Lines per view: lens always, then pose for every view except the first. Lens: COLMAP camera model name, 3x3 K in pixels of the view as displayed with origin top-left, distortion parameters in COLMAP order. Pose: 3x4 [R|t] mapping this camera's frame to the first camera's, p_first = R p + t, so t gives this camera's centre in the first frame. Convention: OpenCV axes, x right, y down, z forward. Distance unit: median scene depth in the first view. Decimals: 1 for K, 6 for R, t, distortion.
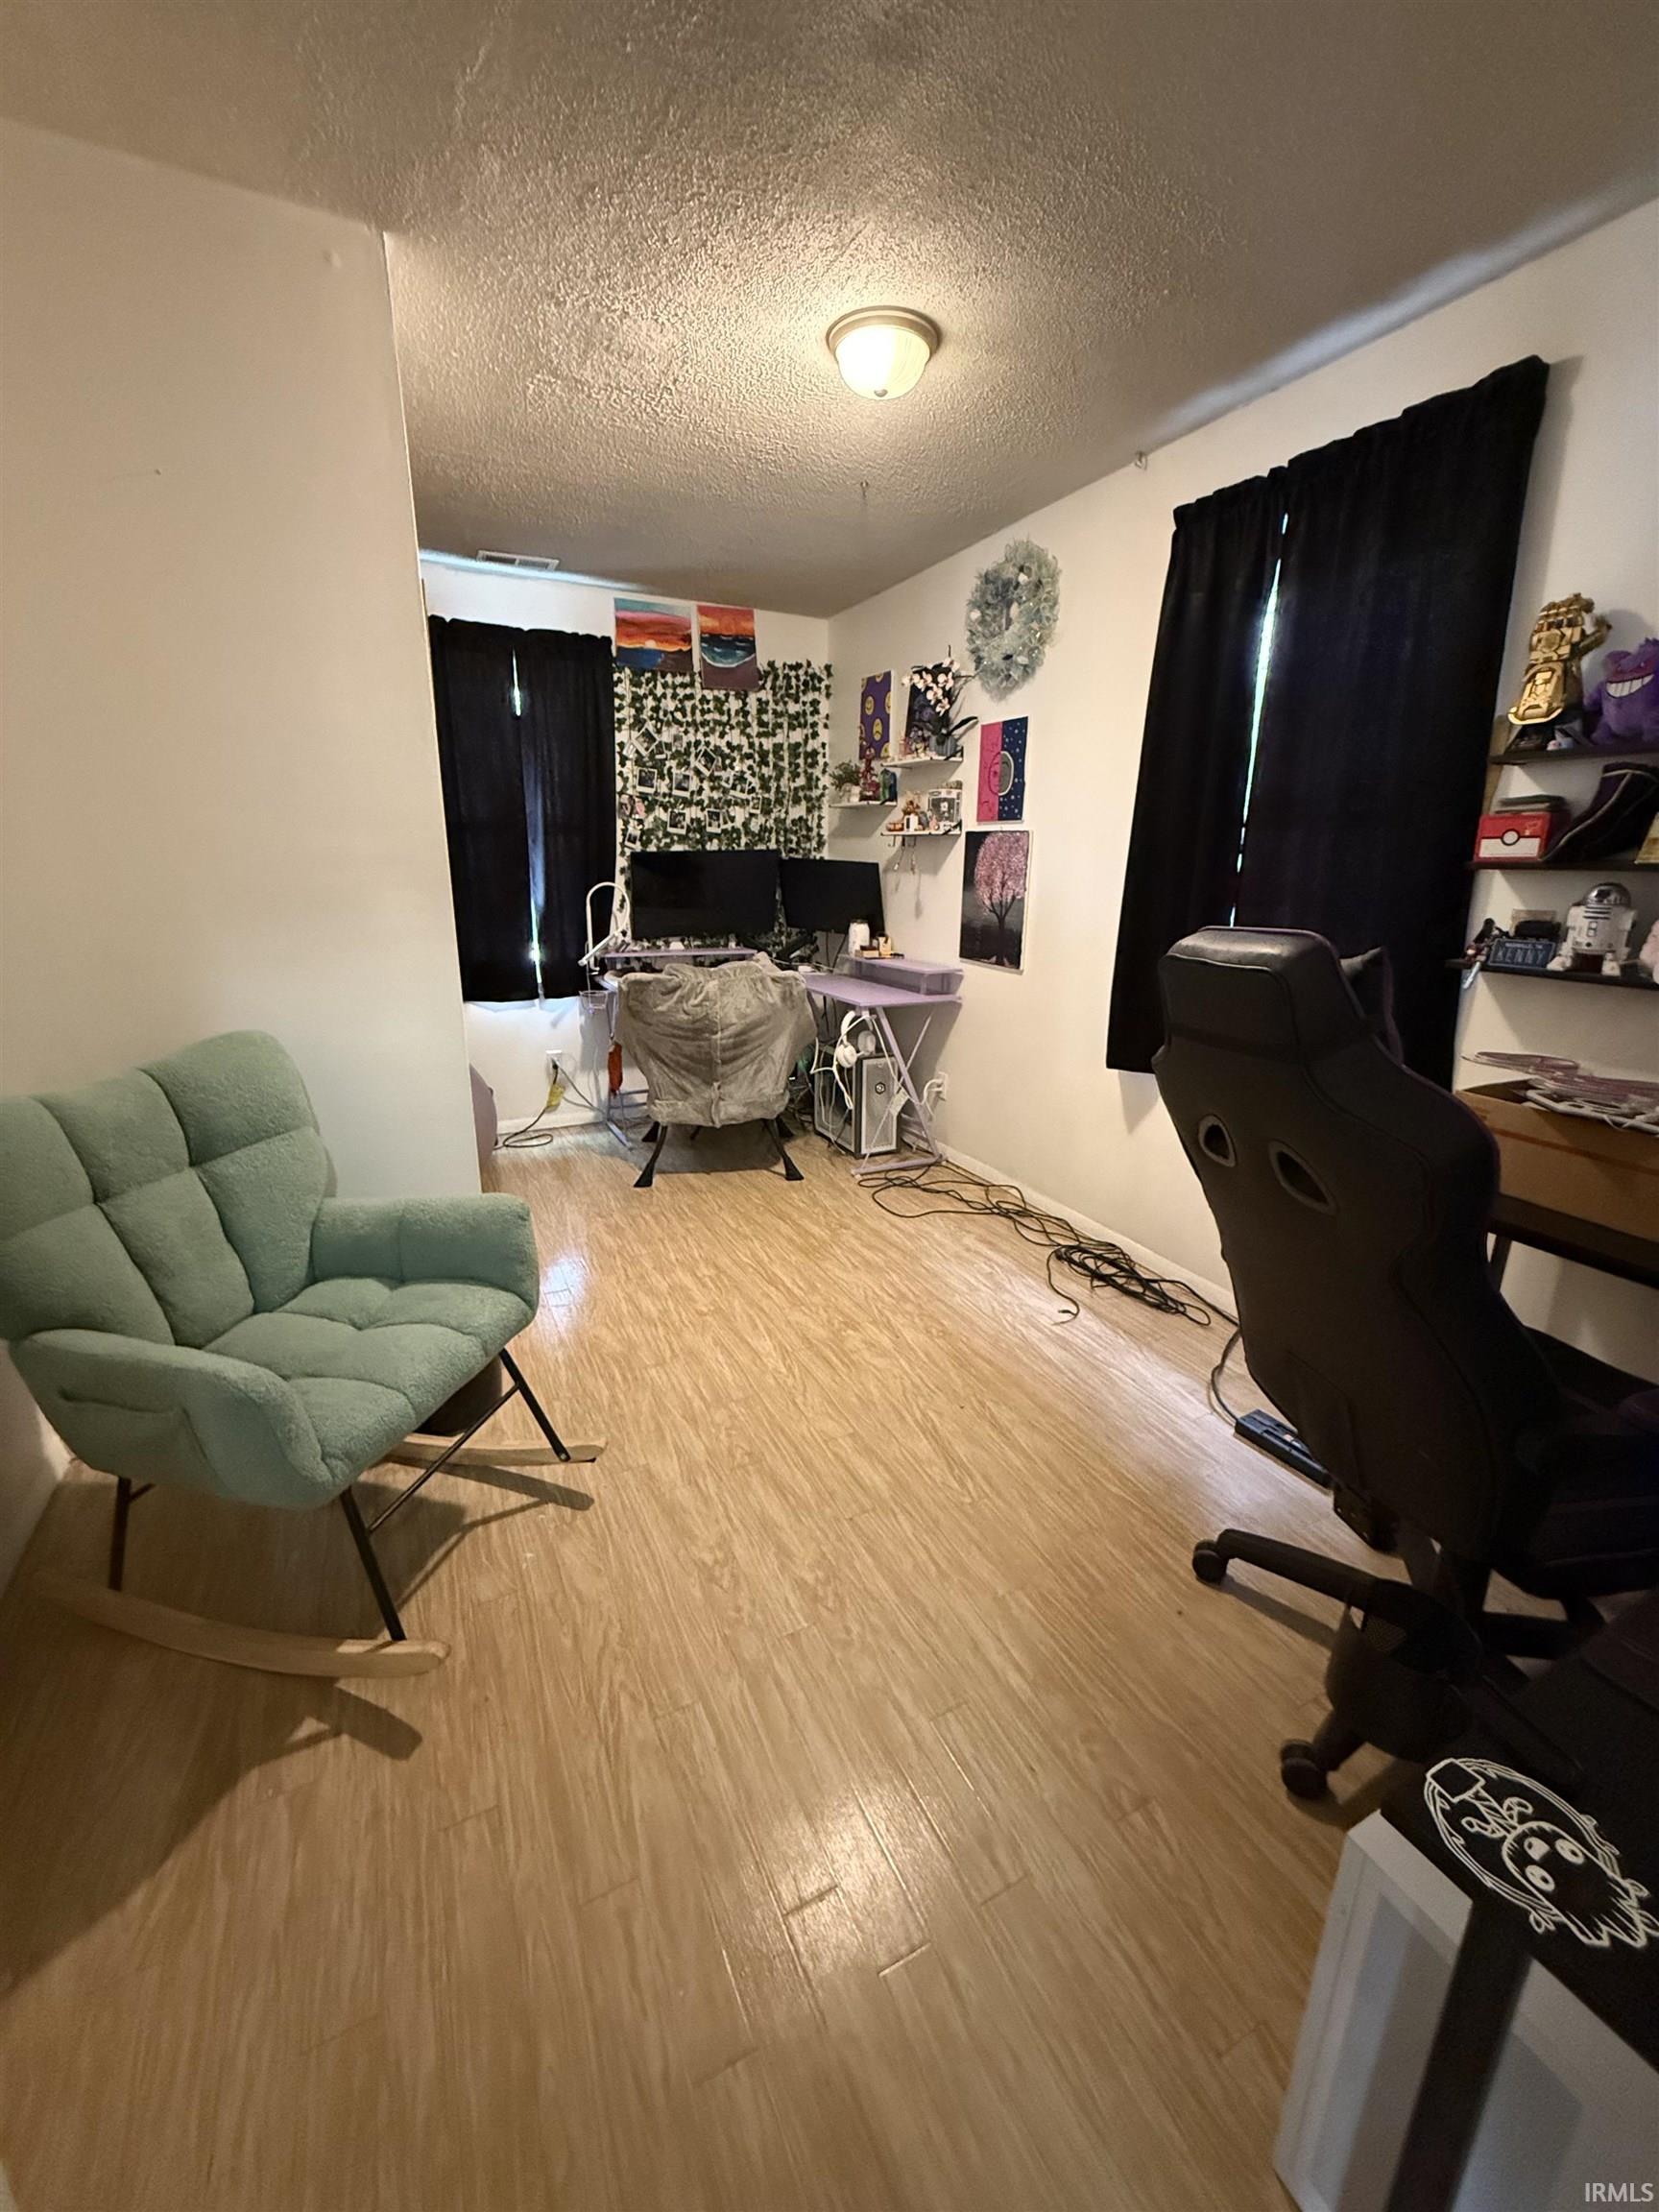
lens RADIAL K [[890.6, 0, 829.1], [0, 890.6, 1109.2], [0, 0, 1]] dist [-0.002982, 0.000864]
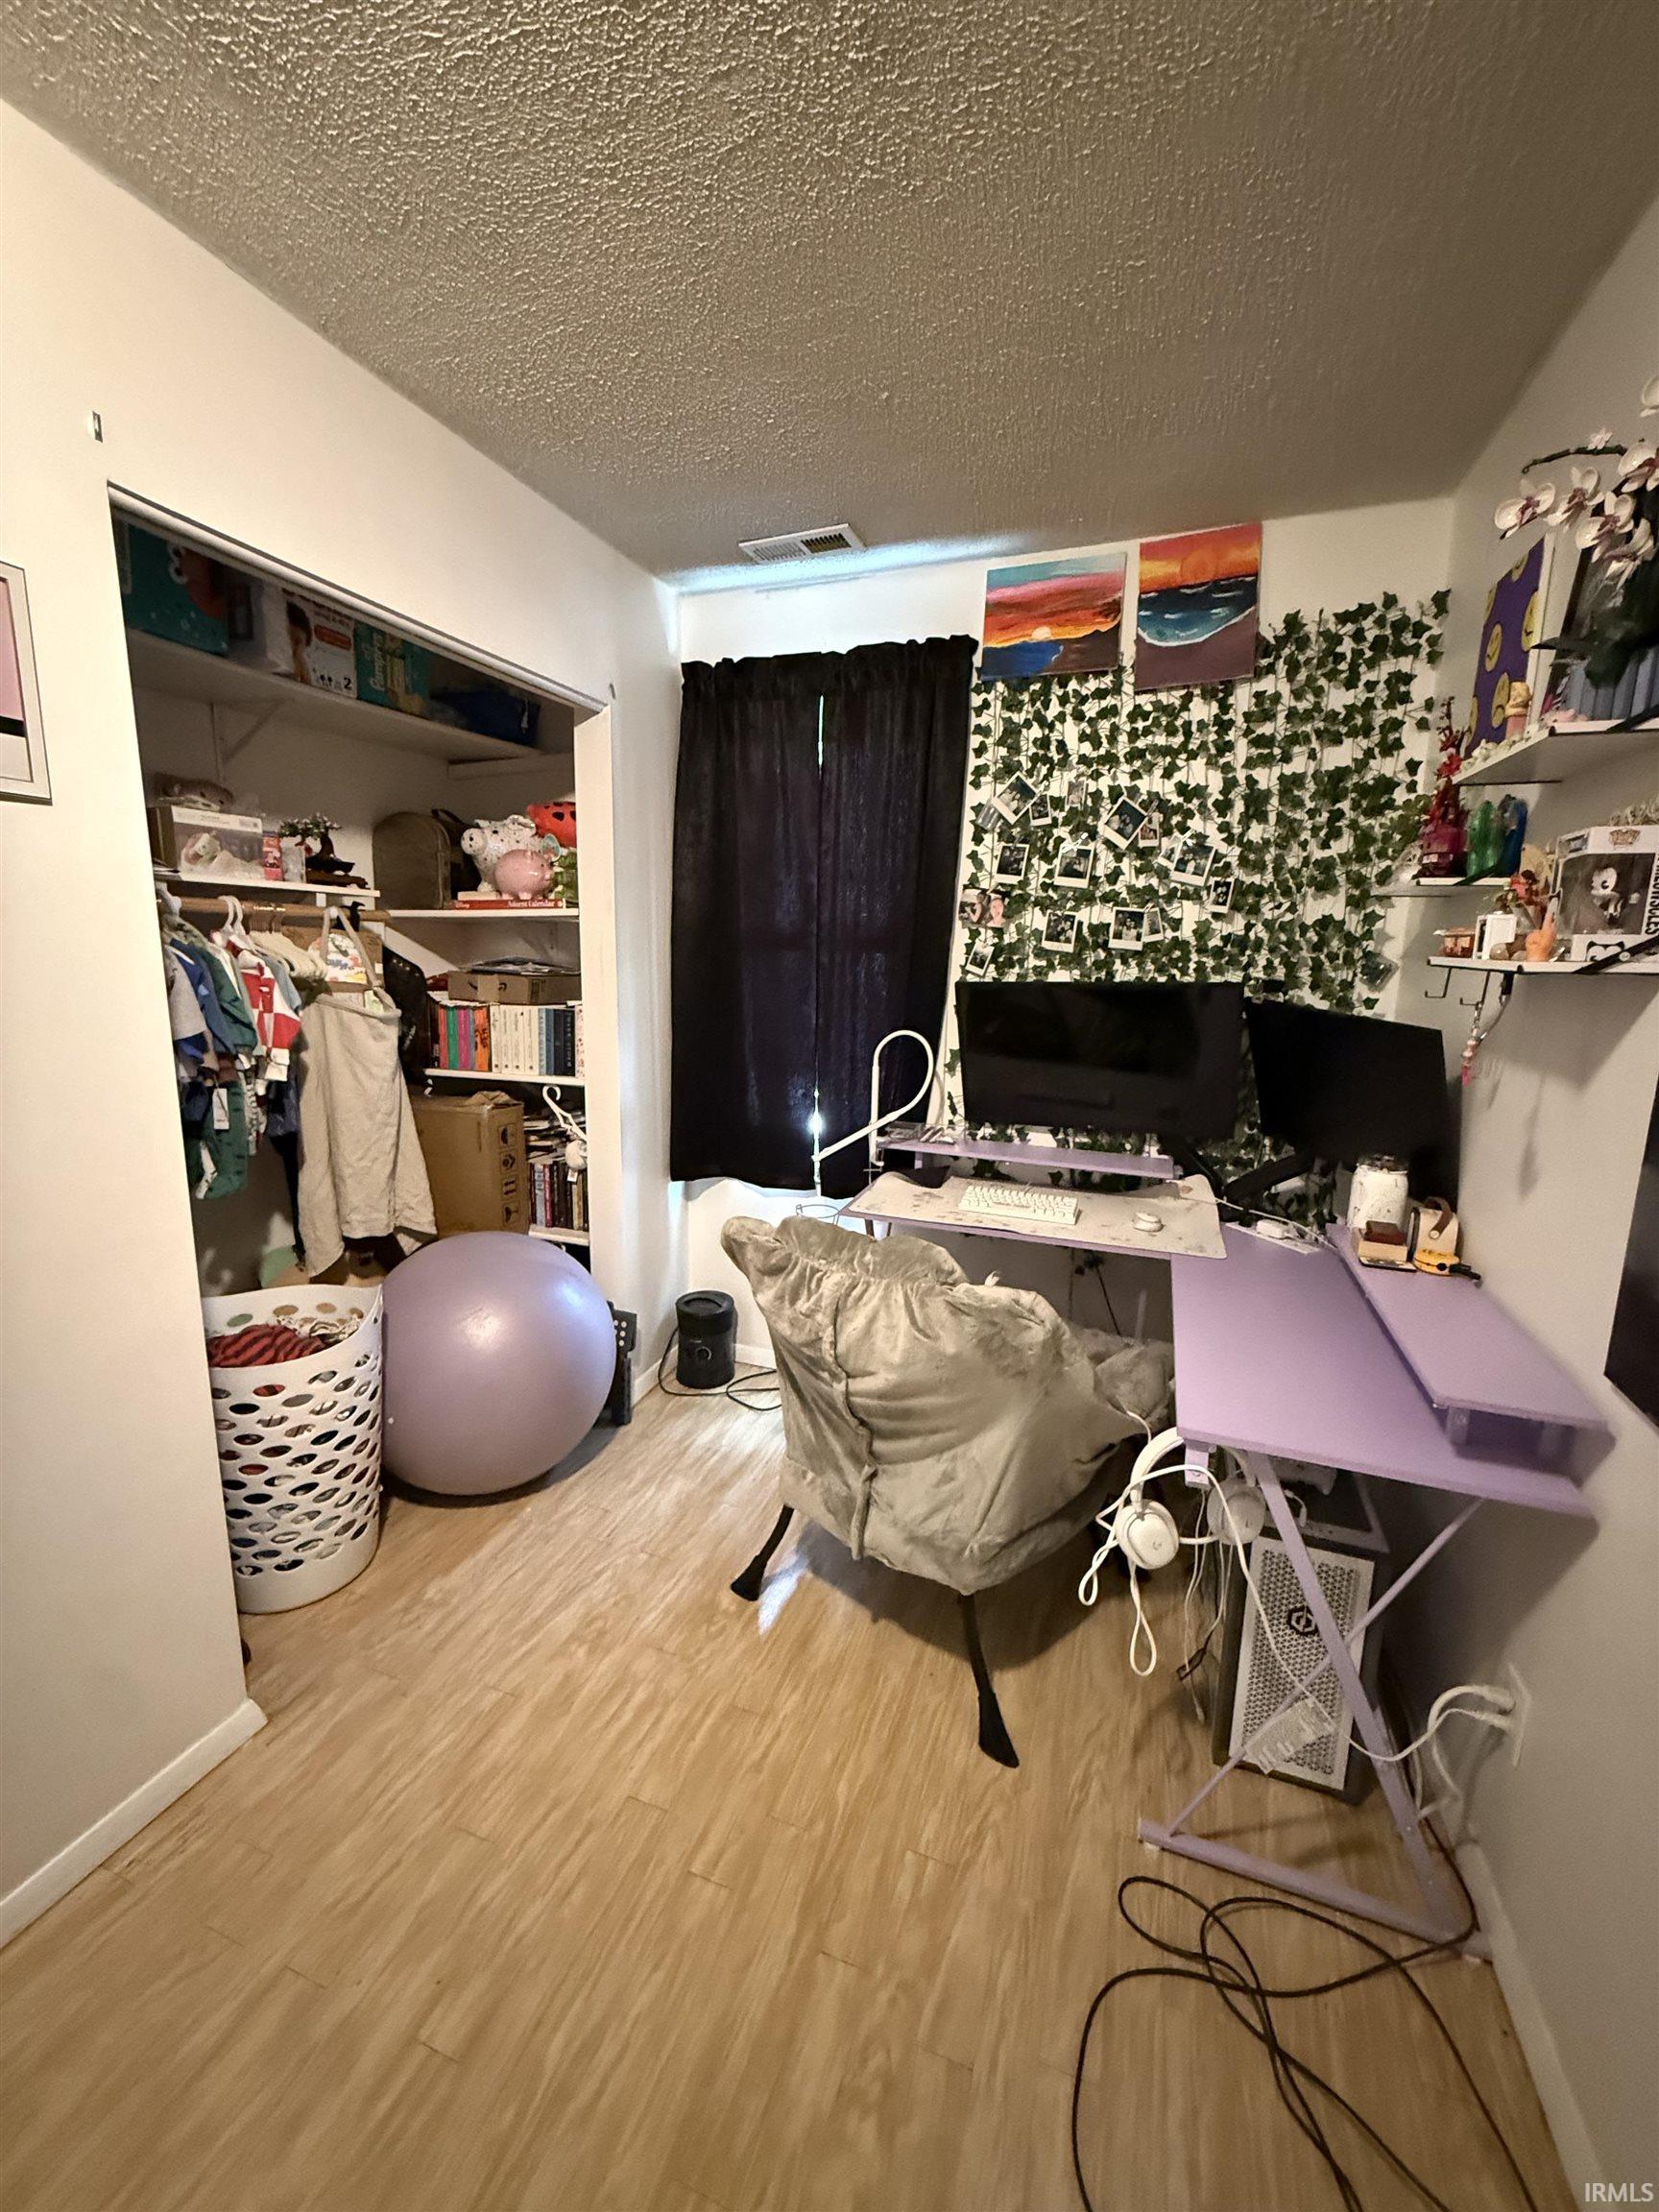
lens RADIAL K [[890.6, 0, 820.1], [0, 890.6, 1102.5], [0, 0, 1]] dist [-0.002982, 0.000864]
pose [[0.682425, 0.129005, -0.719481, 0.147829], [-0.206146, 0.978315, -0.020115, -0.174041], [0.701284, 0.162045, 0.694220, 0.519230]]
